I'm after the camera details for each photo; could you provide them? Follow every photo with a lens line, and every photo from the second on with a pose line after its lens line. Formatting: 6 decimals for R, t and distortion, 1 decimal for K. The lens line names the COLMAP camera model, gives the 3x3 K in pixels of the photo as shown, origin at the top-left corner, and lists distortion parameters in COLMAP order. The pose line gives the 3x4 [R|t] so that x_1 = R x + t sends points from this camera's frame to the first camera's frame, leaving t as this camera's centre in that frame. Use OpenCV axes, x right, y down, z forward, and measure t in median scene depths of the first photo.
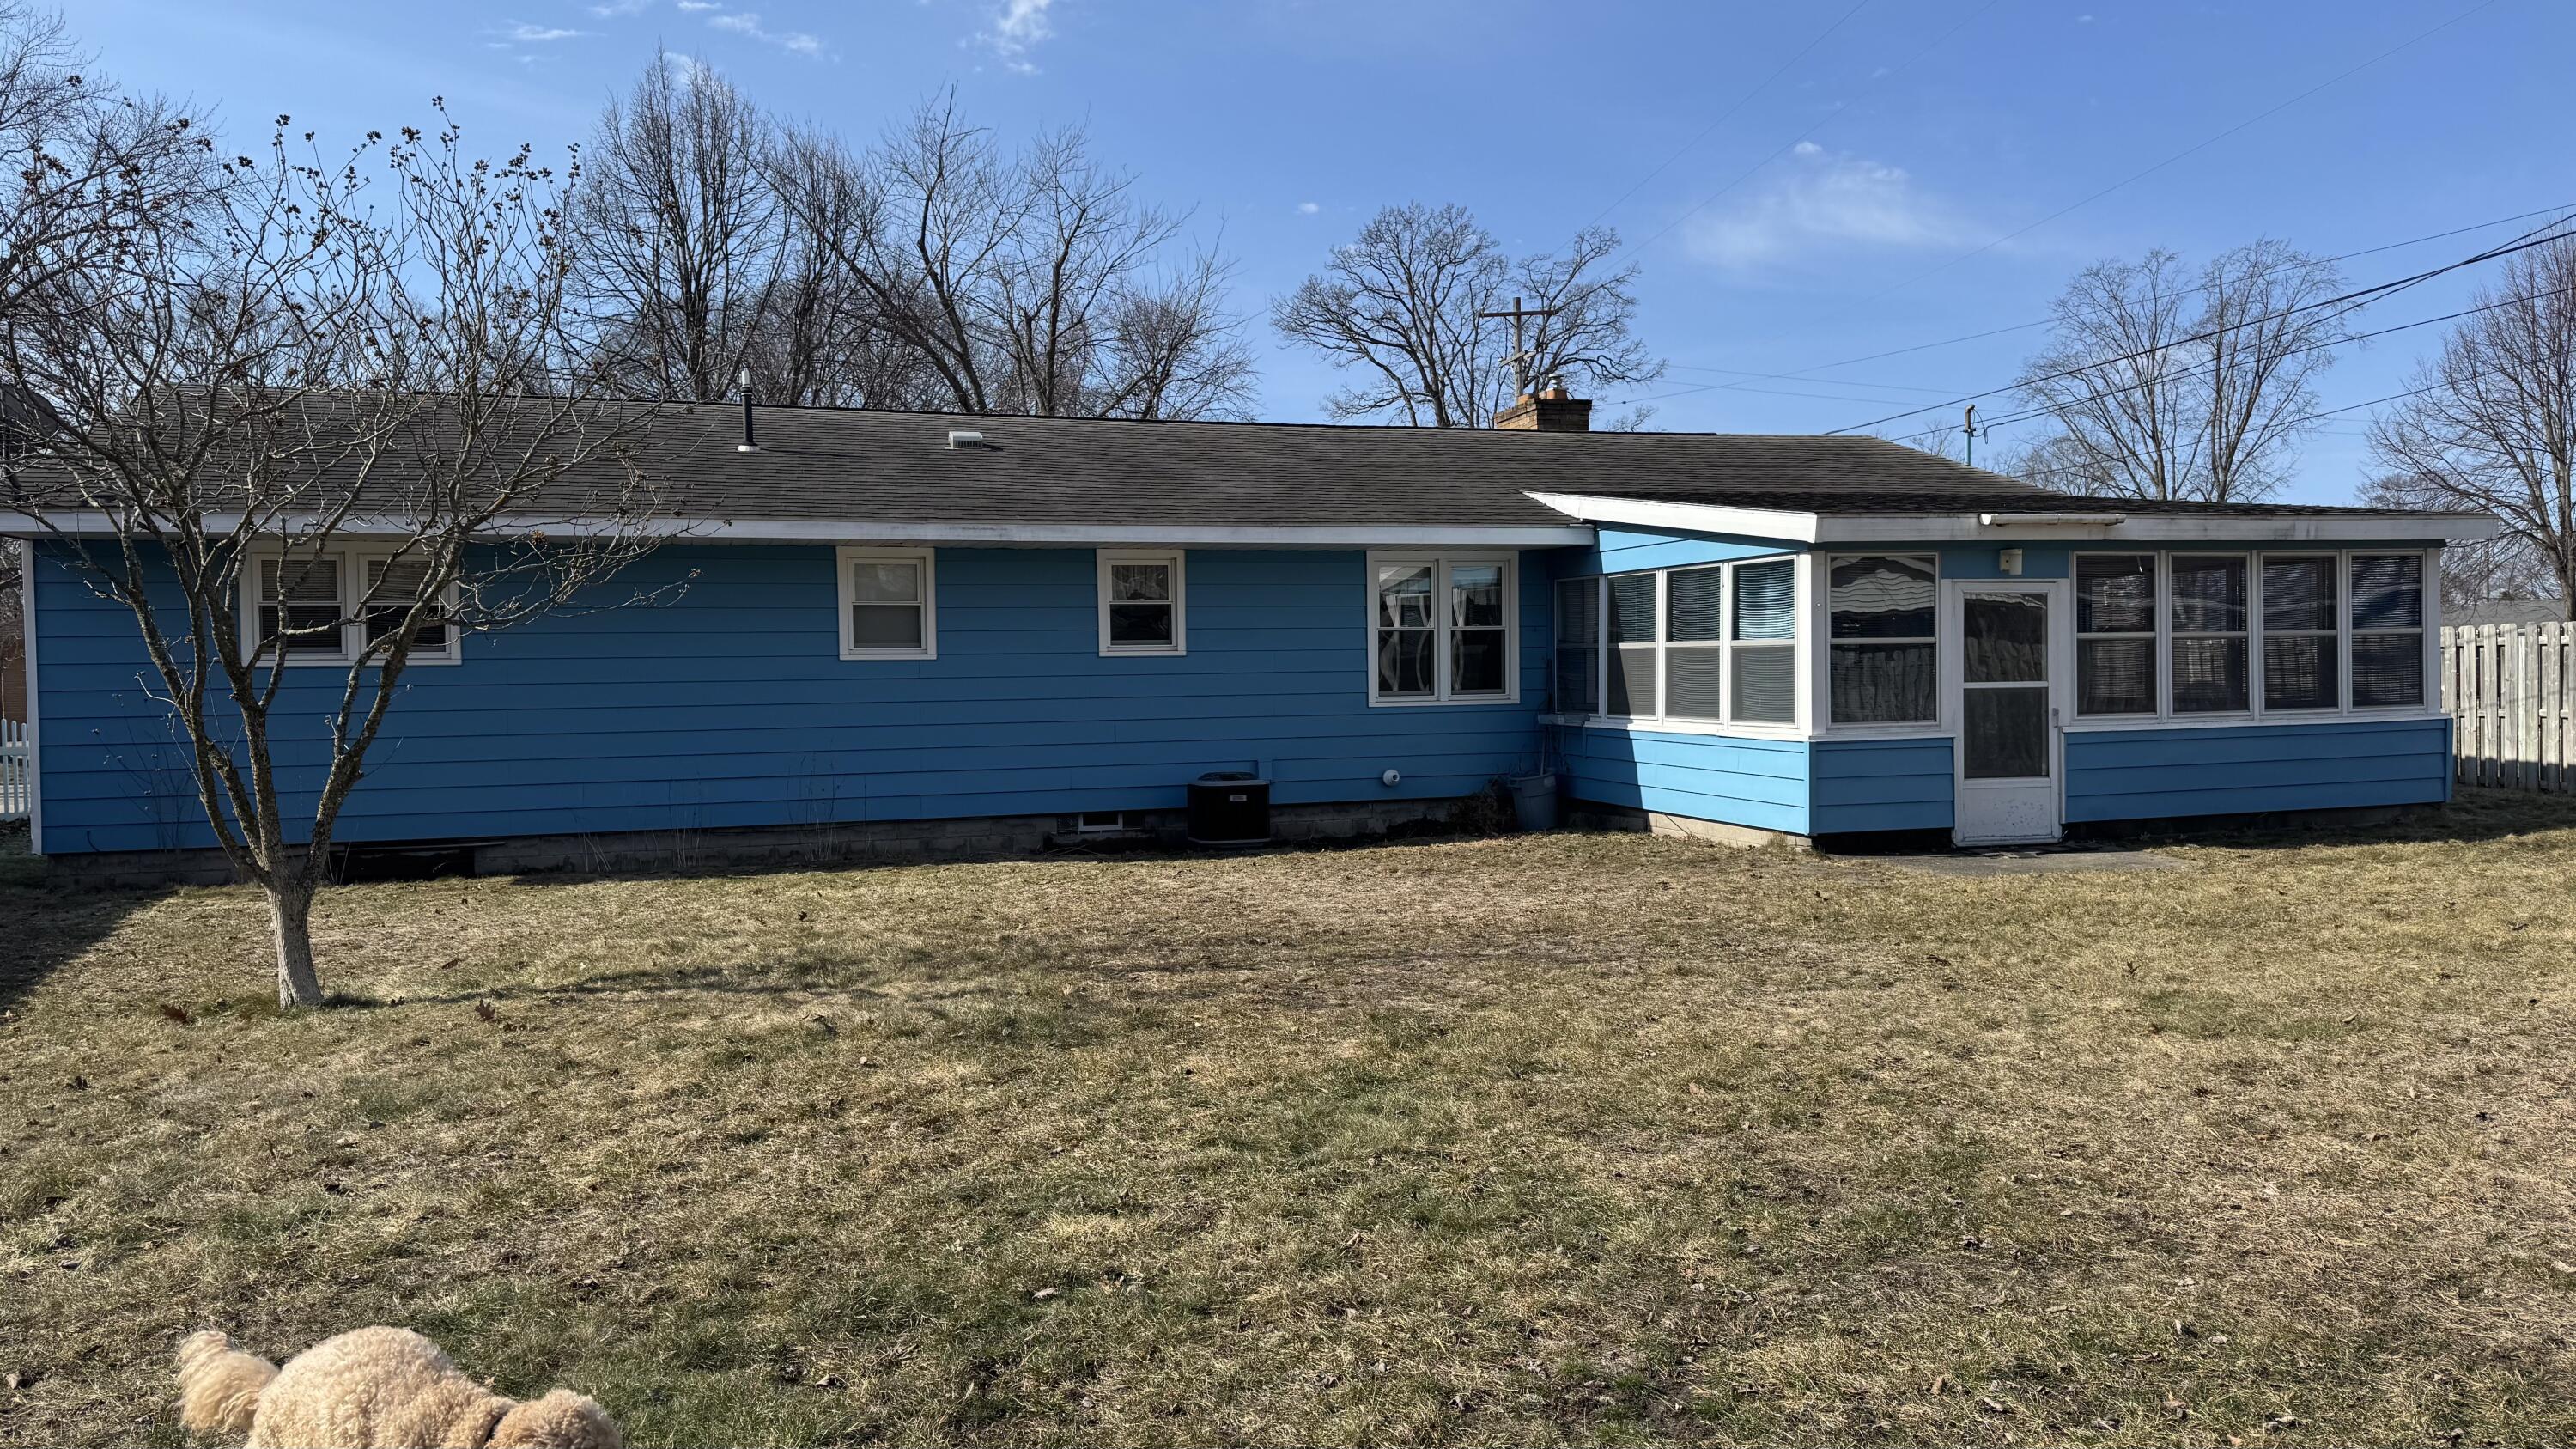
lens RADIAL K [[1814.1, 0, 1294.0], [0, 1814.1, 744.2], [0, 0, 1]] dist [0.140954, -0.266373]
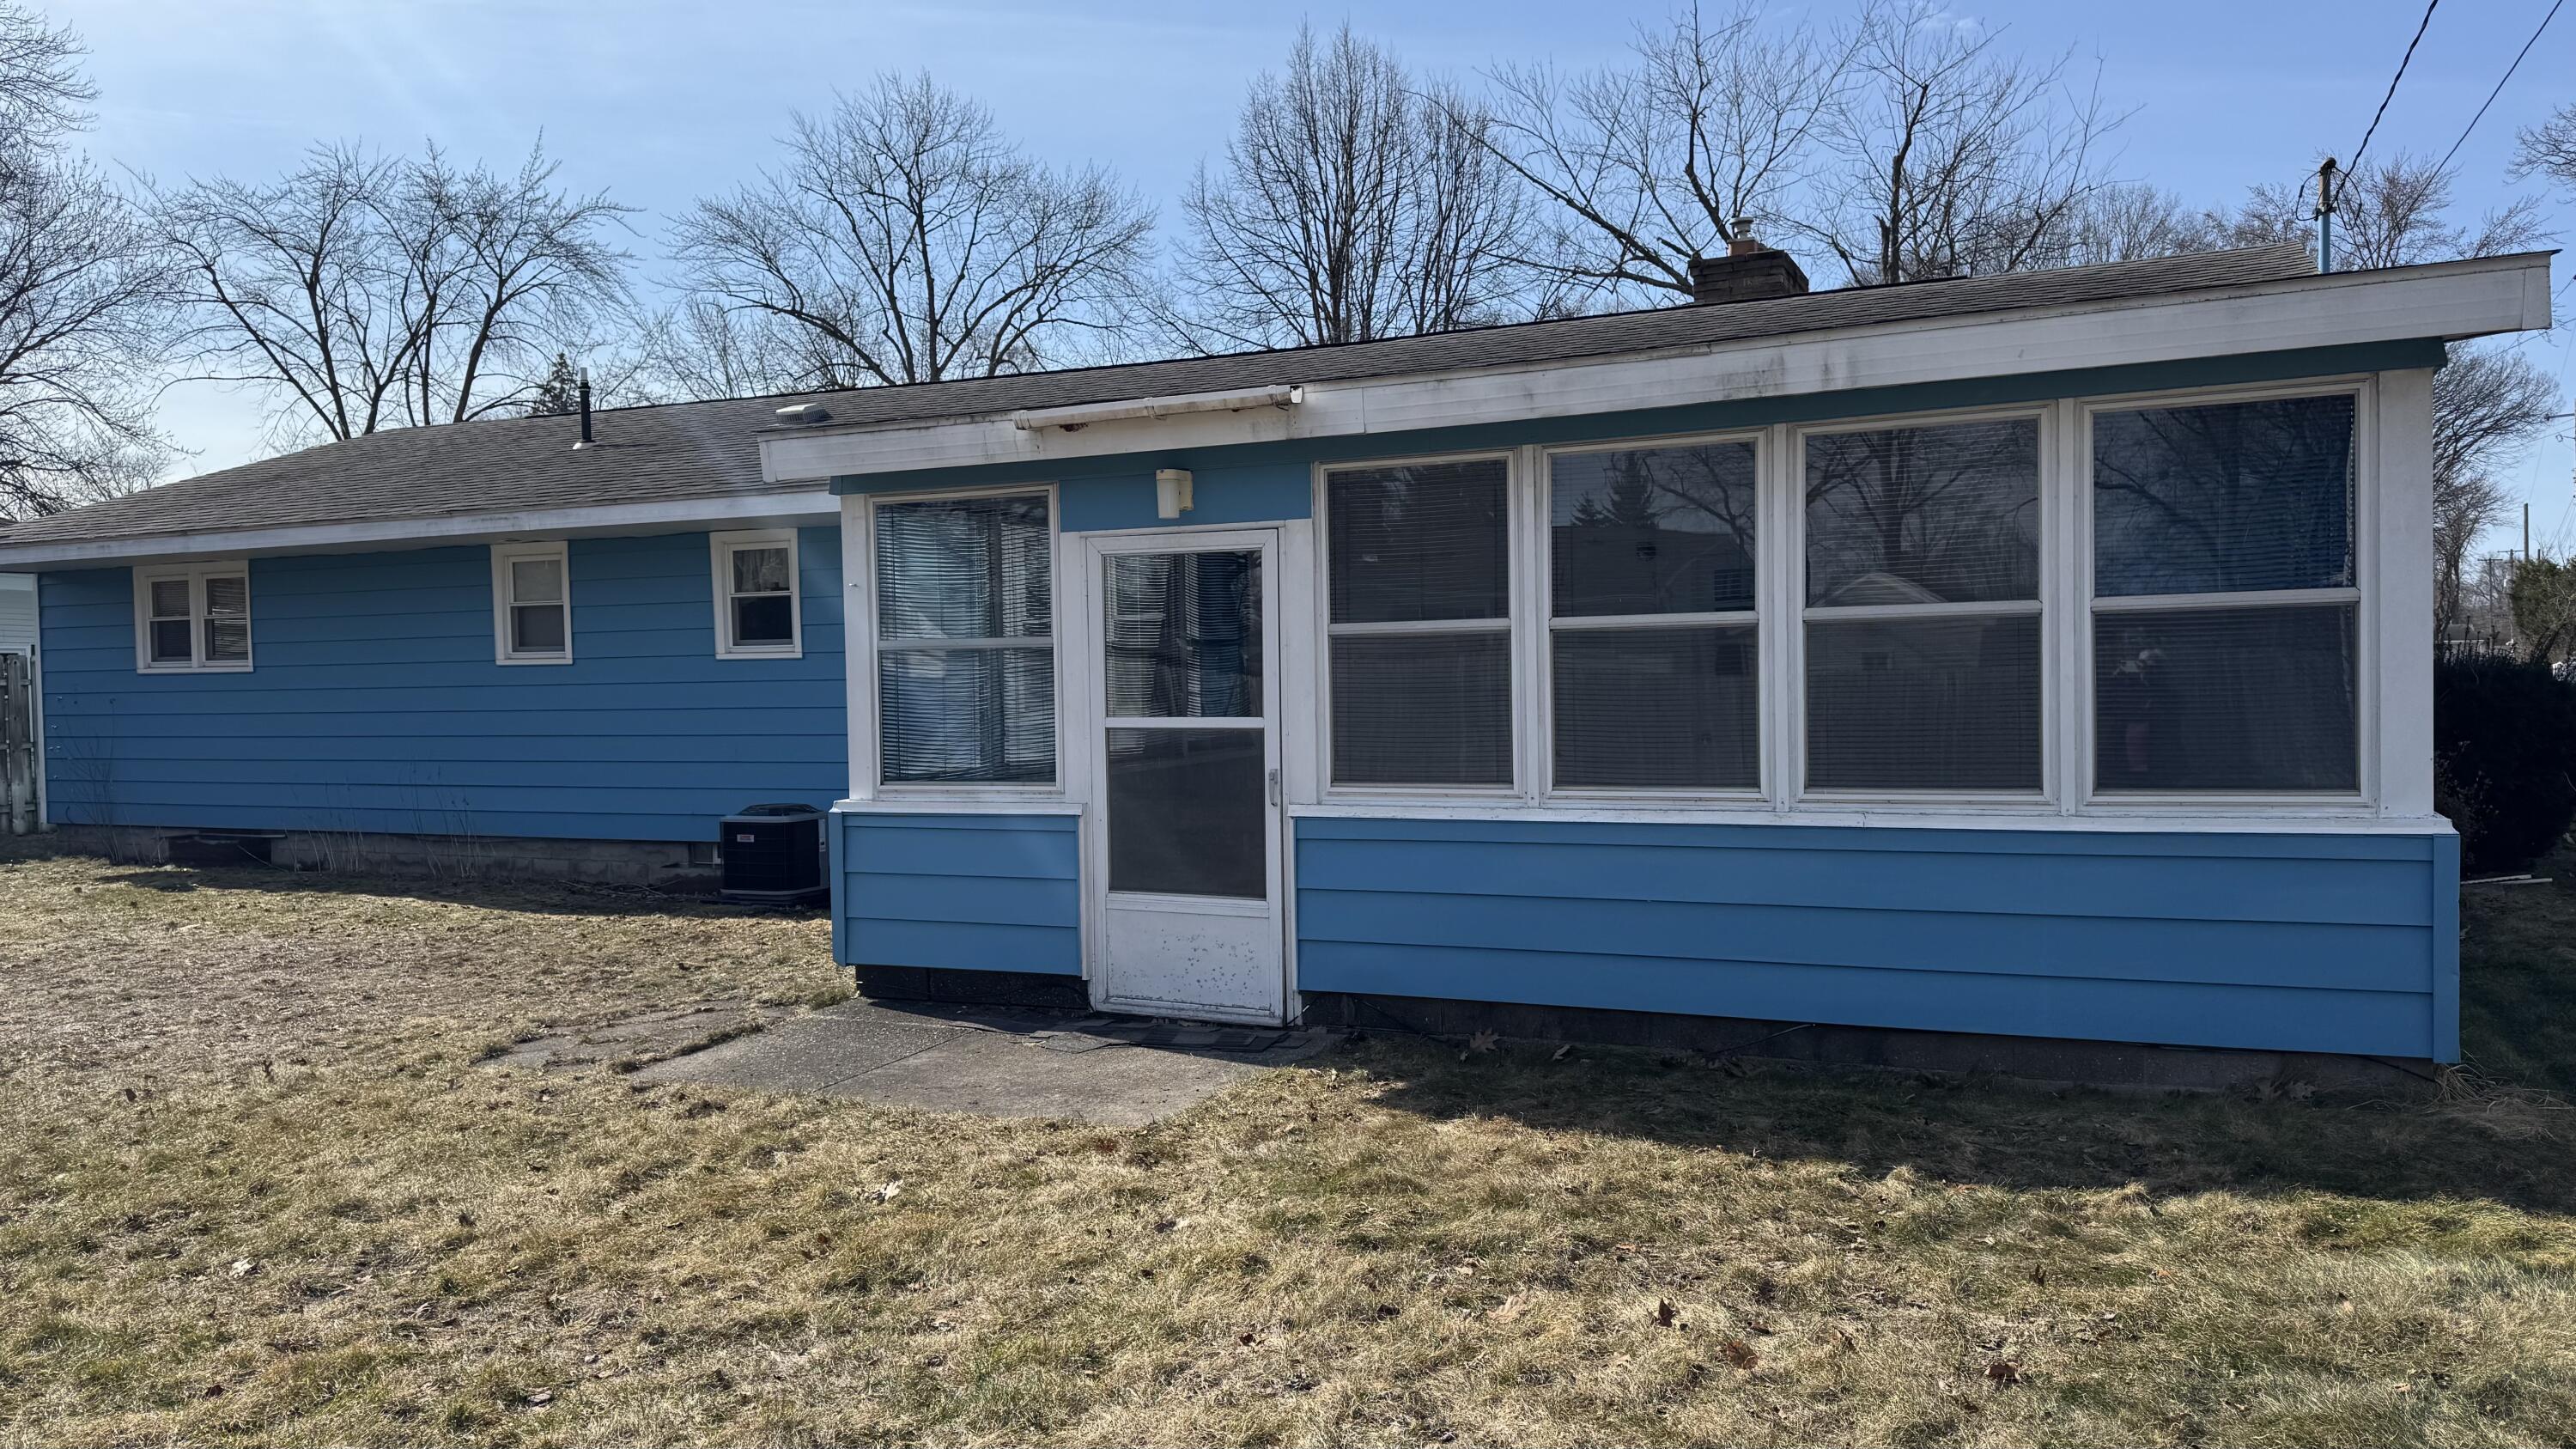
lens RADIAL K [[1814.1, 0, 1294.0], [0, 1814.1, 744.2], [0, 0, 1]] dist [0.140954, -0.266373]
pose [[0.742068, 0.029109, -0.669692, 0.758257], [-0.017119, 0.999554, 0.024478, -0.039054], [0.670106, -0.006700, 0.742235, 0.621683]]
